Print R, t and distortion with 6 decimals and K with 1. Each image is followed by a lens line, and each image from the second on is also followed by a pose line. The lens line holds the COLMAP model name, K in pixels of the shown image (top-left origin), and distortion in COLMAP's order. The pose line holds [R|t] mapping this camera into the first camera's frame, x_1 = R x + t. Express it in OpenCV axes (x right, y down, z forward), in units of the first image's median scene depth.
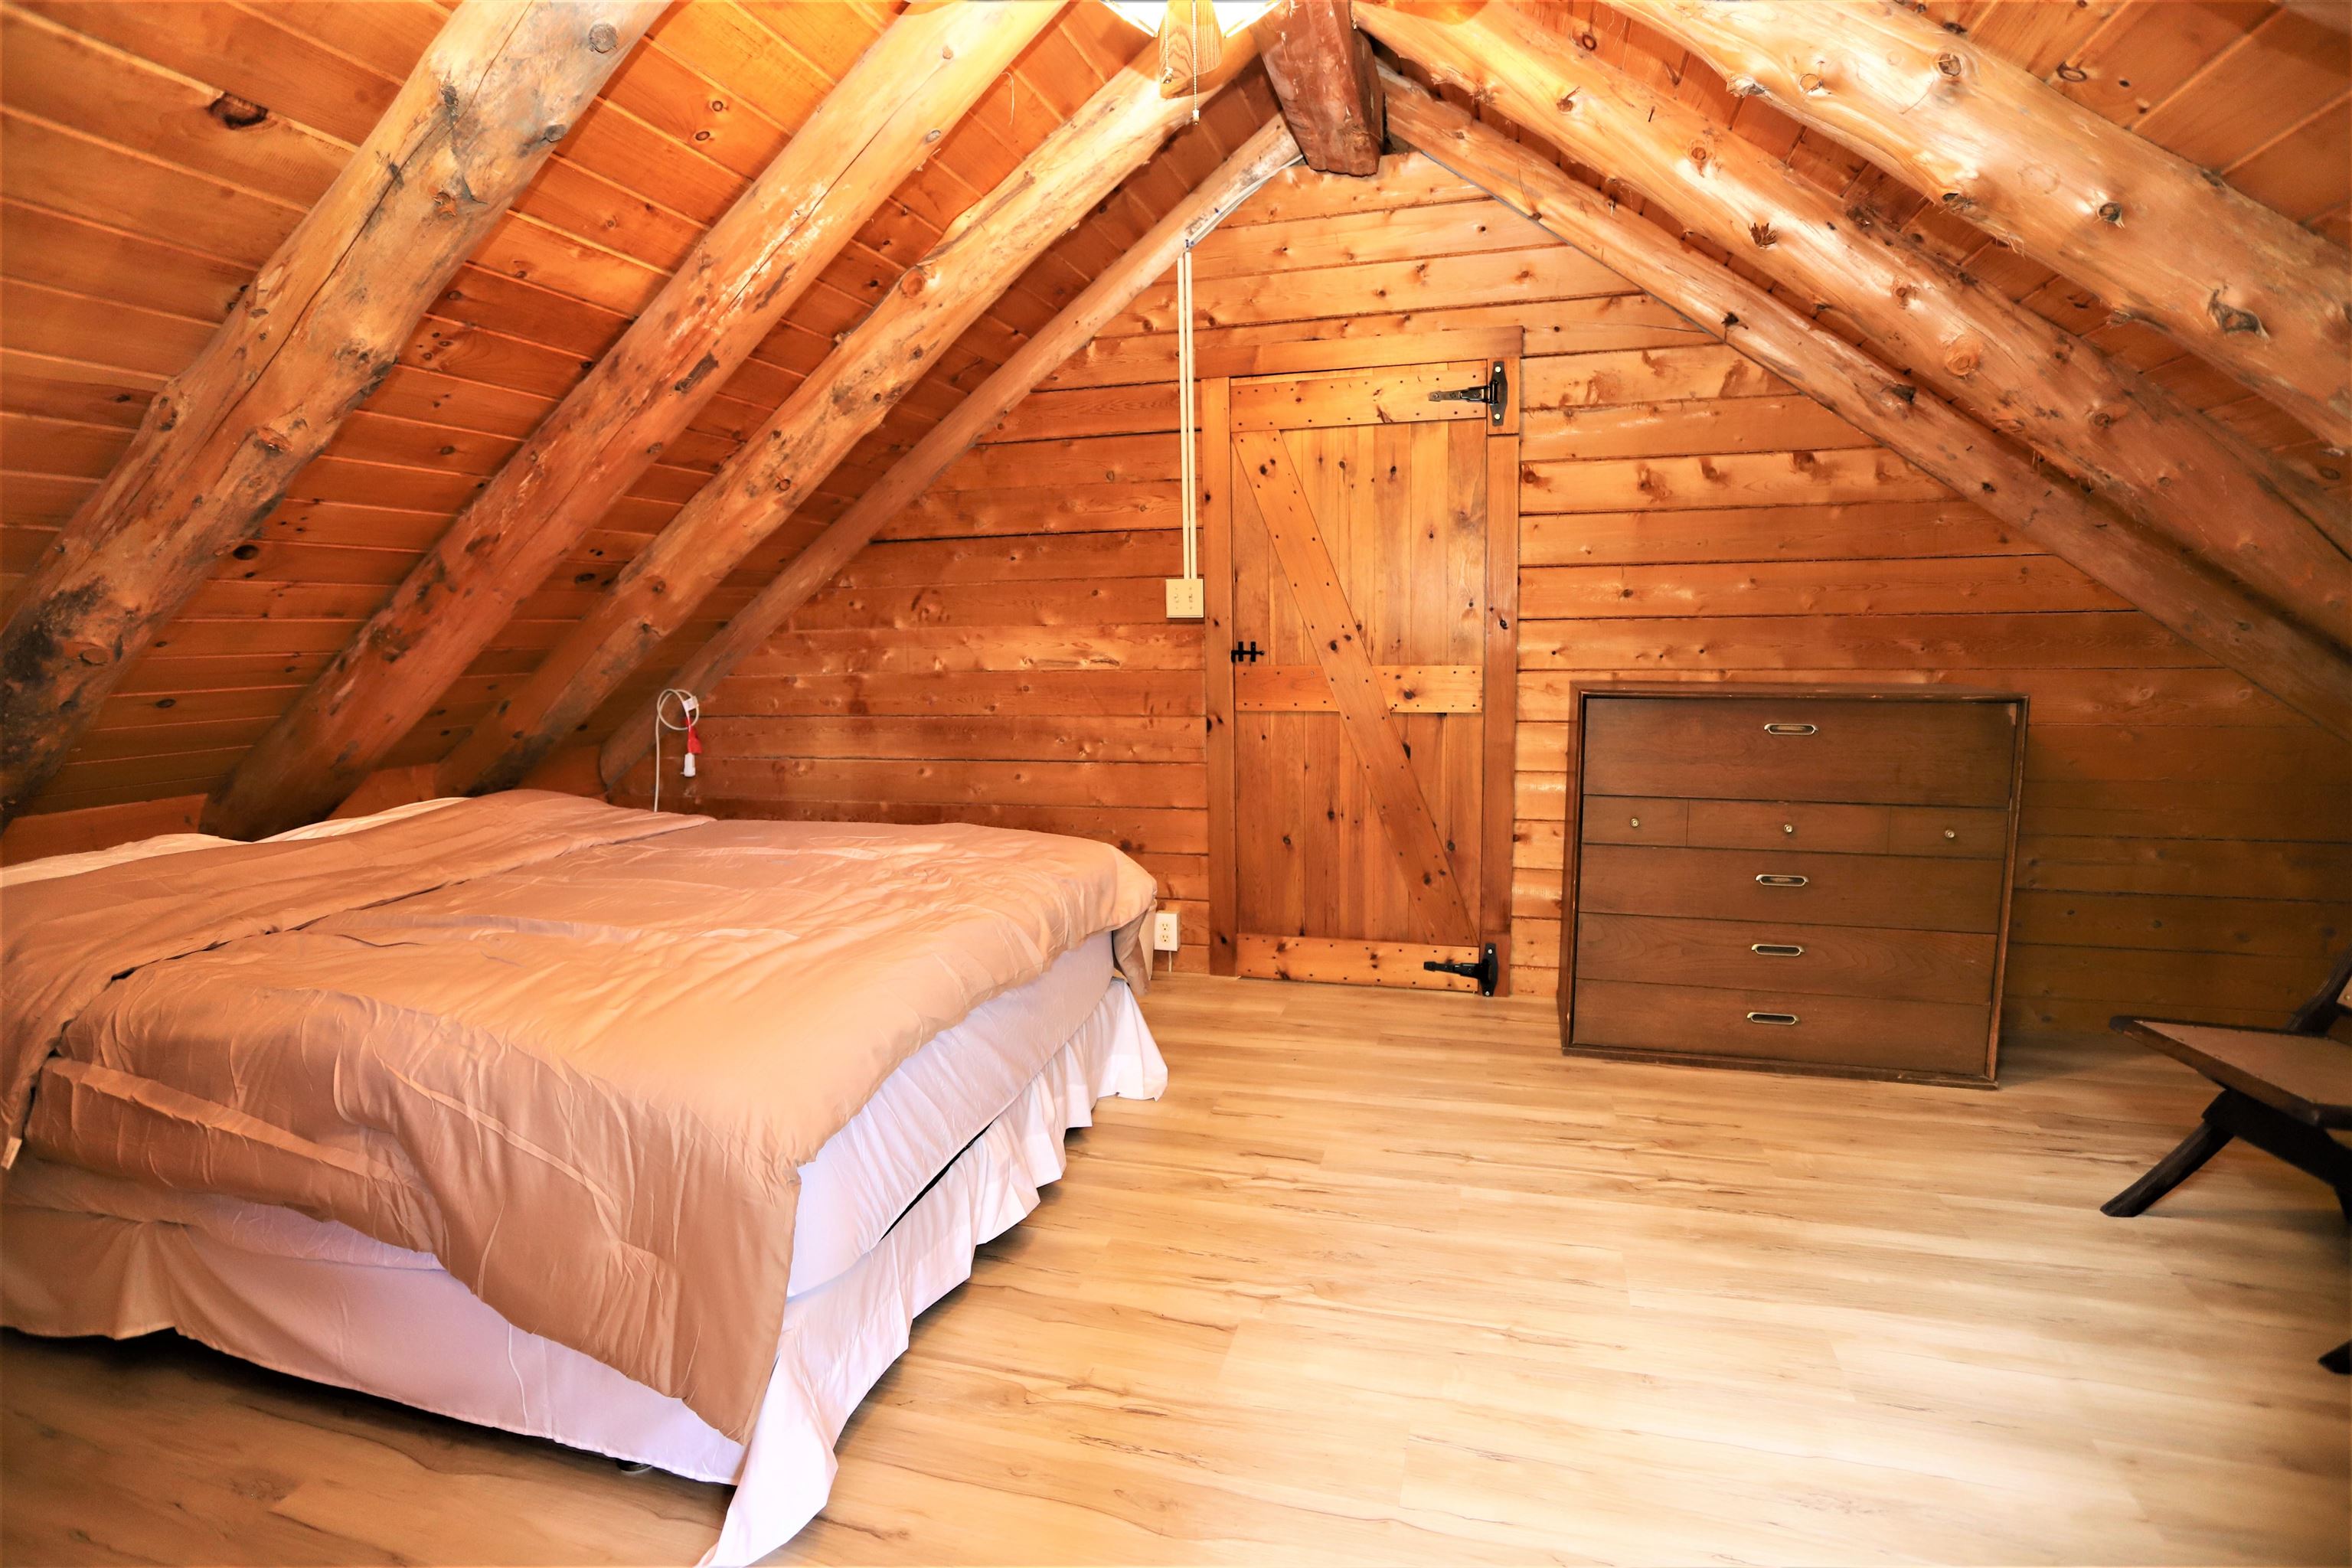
lens RADIAL K [[1142.1, 0, 1165.4], [0, 1142.1, 771.4], [0, 0, 1]] dist [-0.078089, 0.038678]
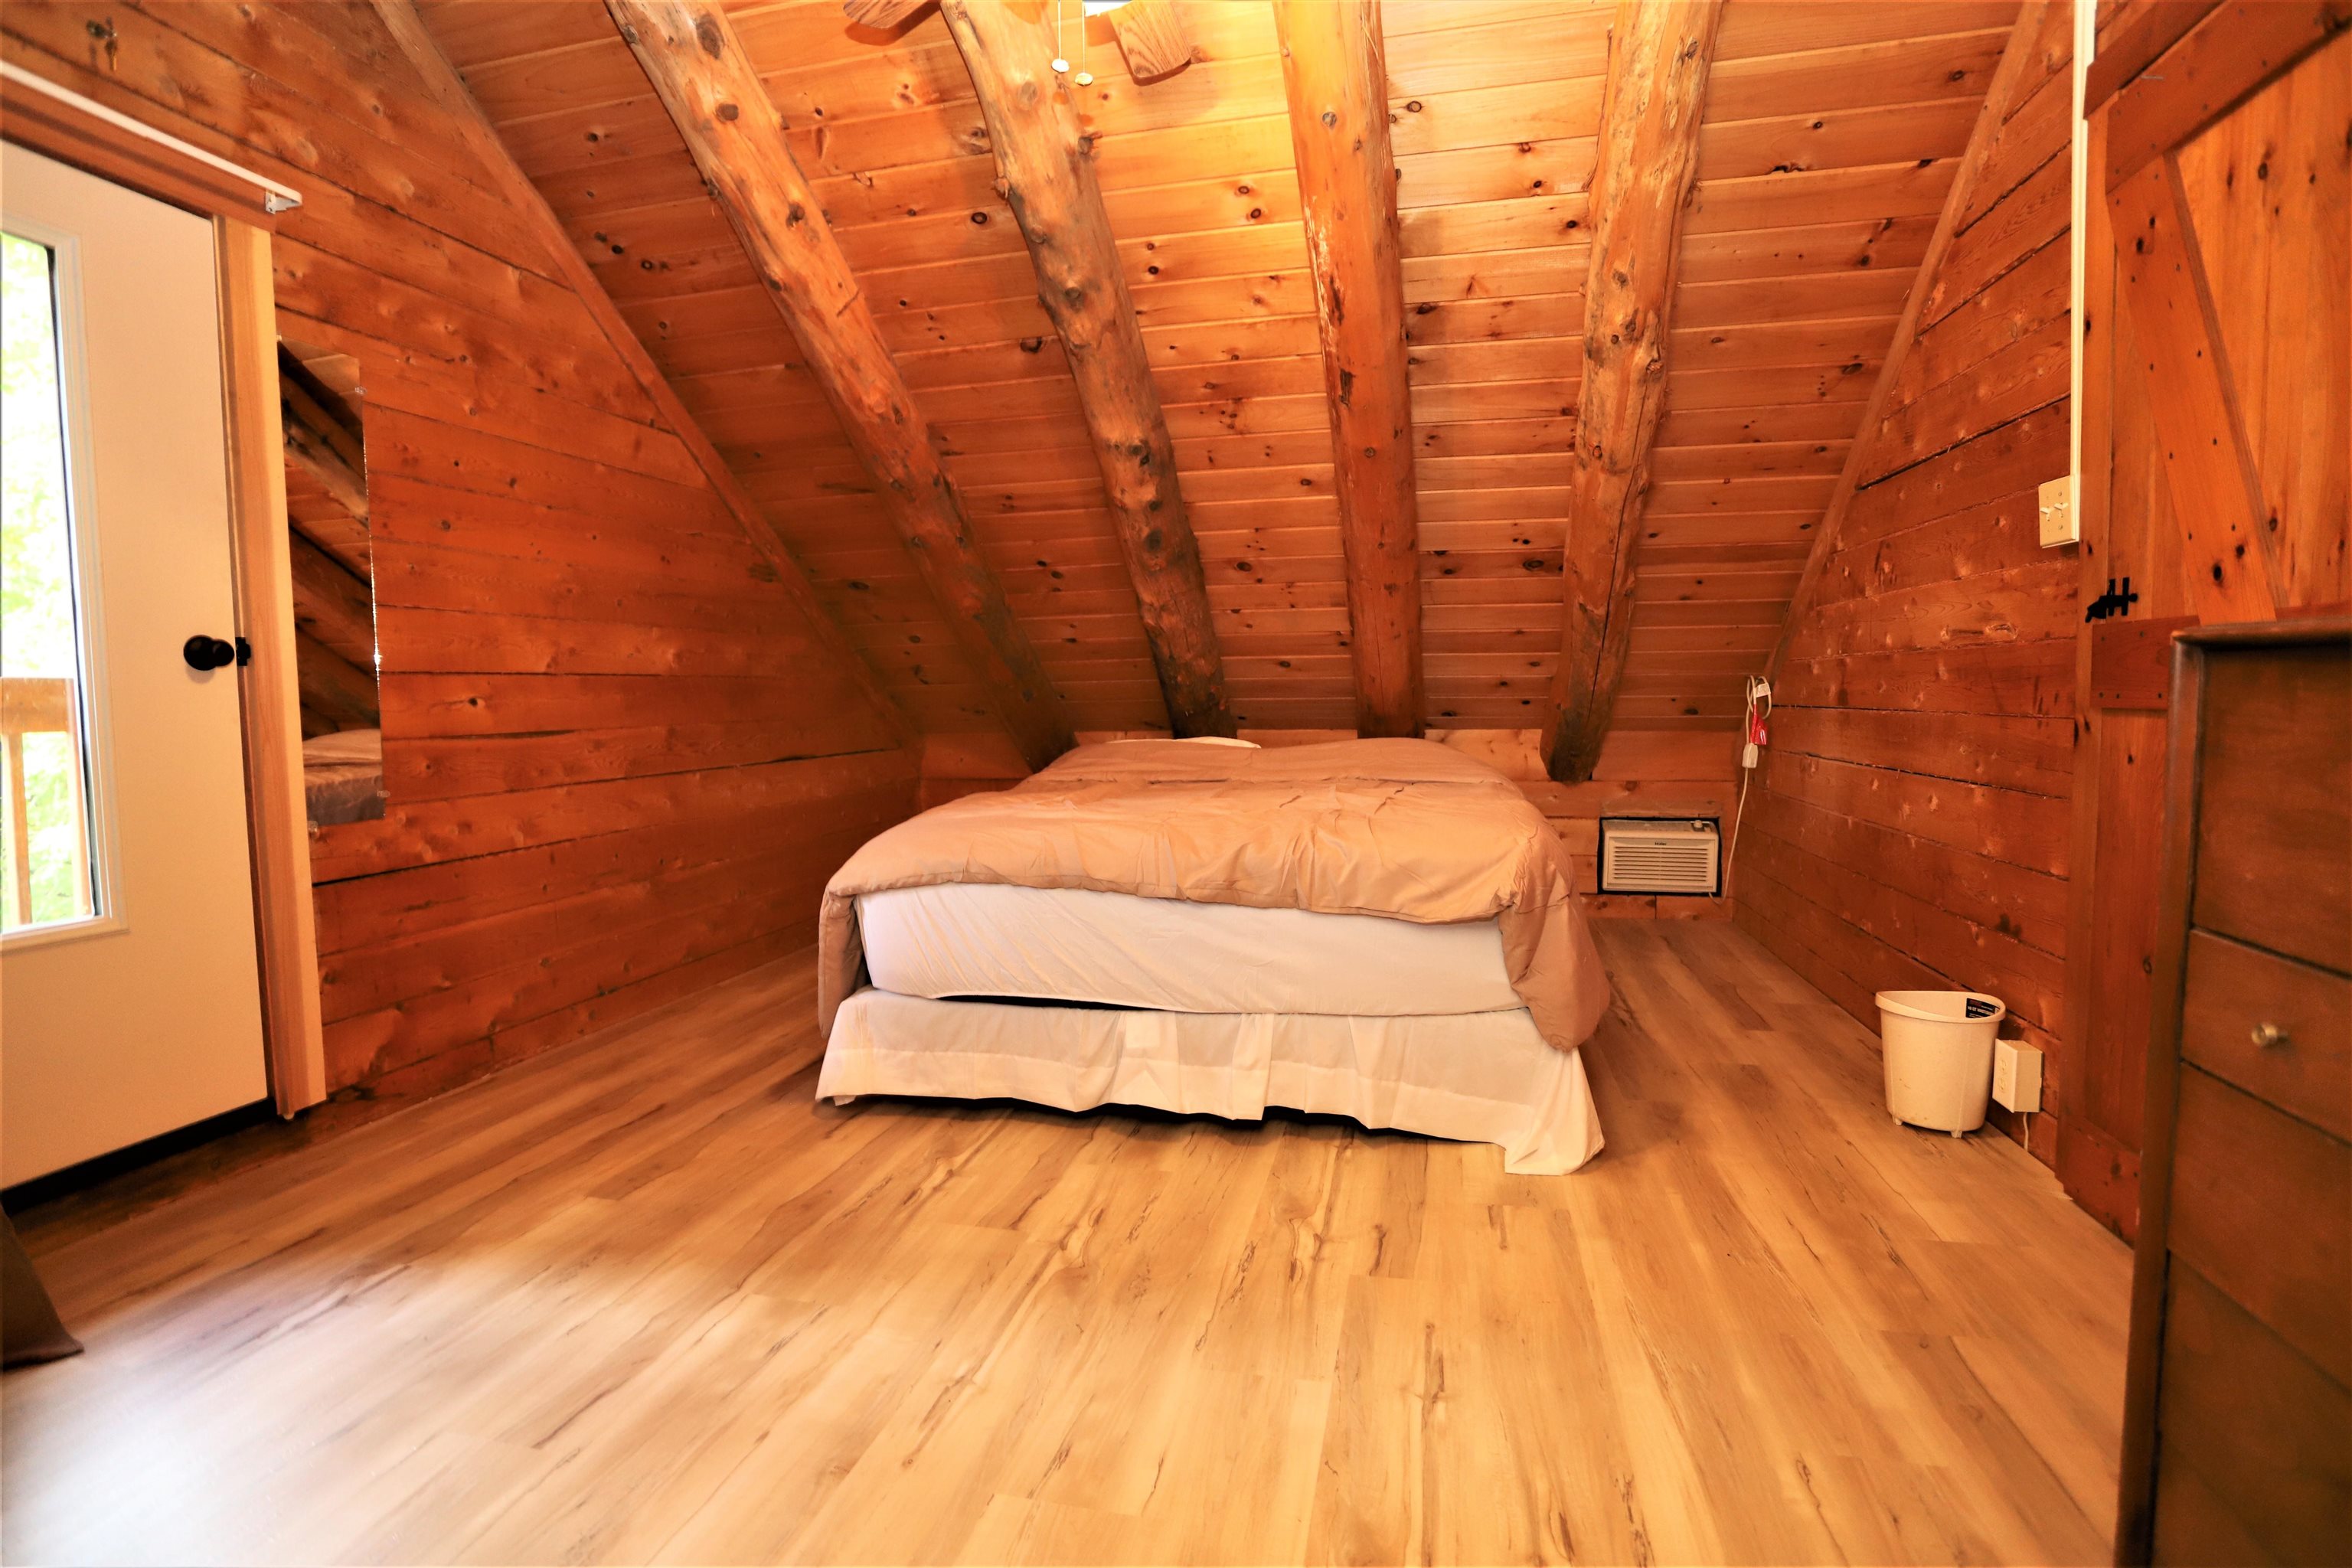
lens RADIAL K [[1142.1, 0, 1165.4], [0, 1142.1, 771.4], [0, 0, 1]] dist [-0.078089, 0.038678]
pose [[0.058137, 0.087377, -0.994477, 0.623863], [-0.112985, 0.990338, 0.080408, -0.017185], [0.991894, 0.107686, 0.067448, 0.590207]]
